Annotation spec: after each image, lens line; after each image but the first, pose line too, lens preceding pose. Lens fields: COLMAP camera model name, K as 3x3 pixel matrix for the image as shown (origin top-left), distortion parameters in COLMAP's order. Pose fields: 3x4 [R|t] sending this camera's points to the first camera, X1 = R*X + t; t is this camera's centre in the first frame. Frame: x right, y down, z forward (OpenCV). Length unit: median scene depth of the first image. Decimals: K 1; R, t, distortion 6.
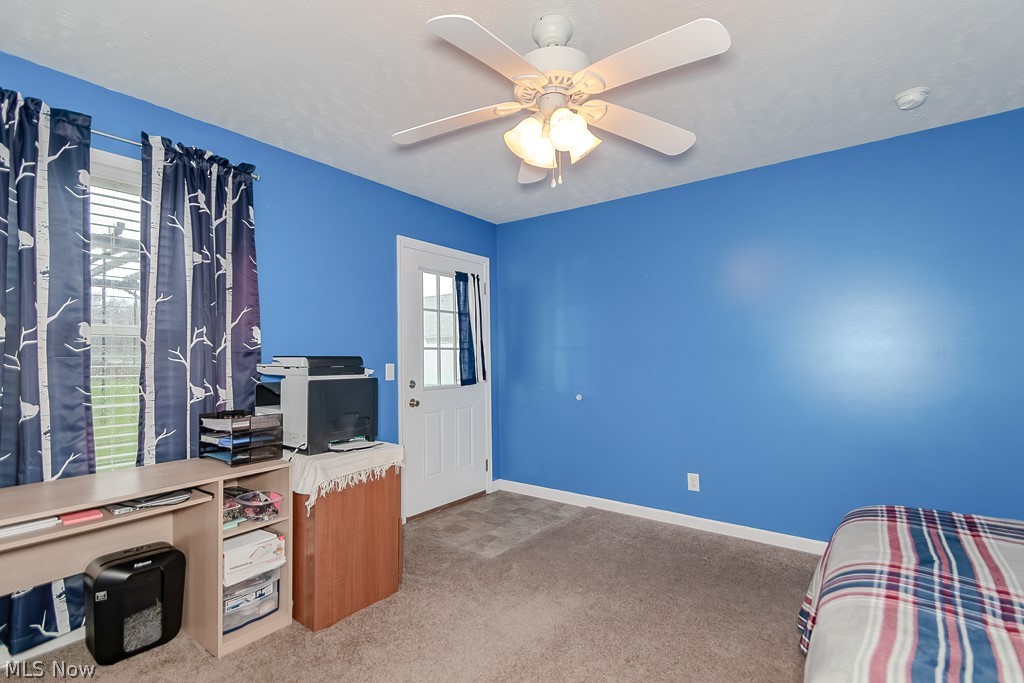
lens RADIAL K [[477.3, 0, 506.1], [0, 477.3, 350.1], [0, 0, 1]] dist [0.004360, -0.000018]
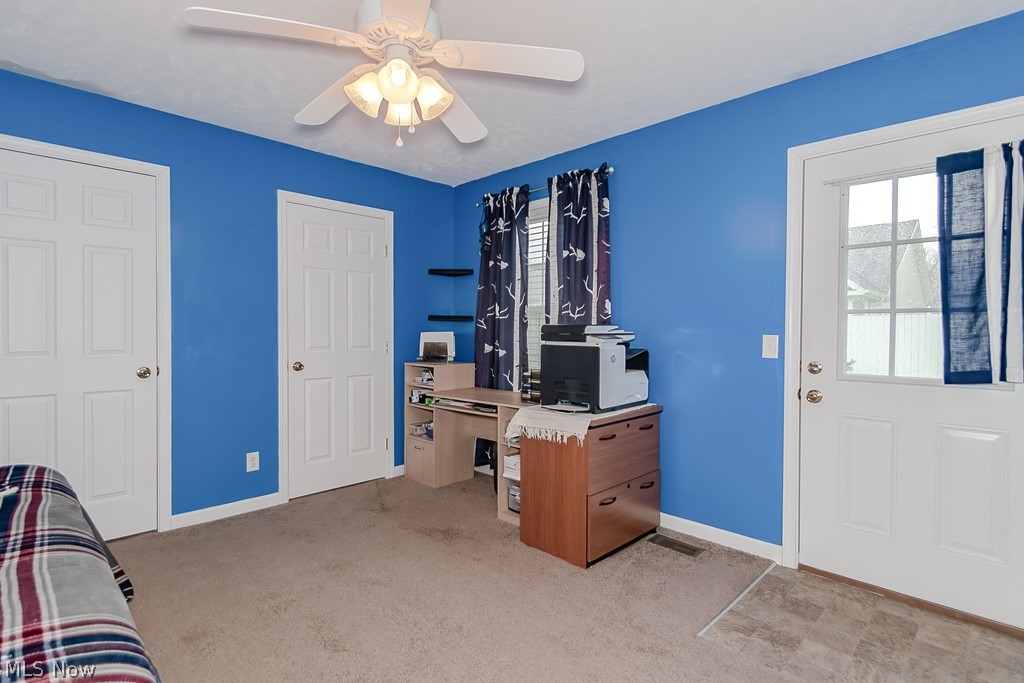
lens RADIAL K [[504.0, 0, 503.2], [0, 504.0, 339.1], [0, 0, 1]] dist [-0.000929, -0.000591]
pose [[-0.132963, 0.021002, -0.990899, 0.747434], [0.008852, 0.999761, 0.020002, 0.020831], [0.991082, -0.006112, -0.133117, 0.929170]]
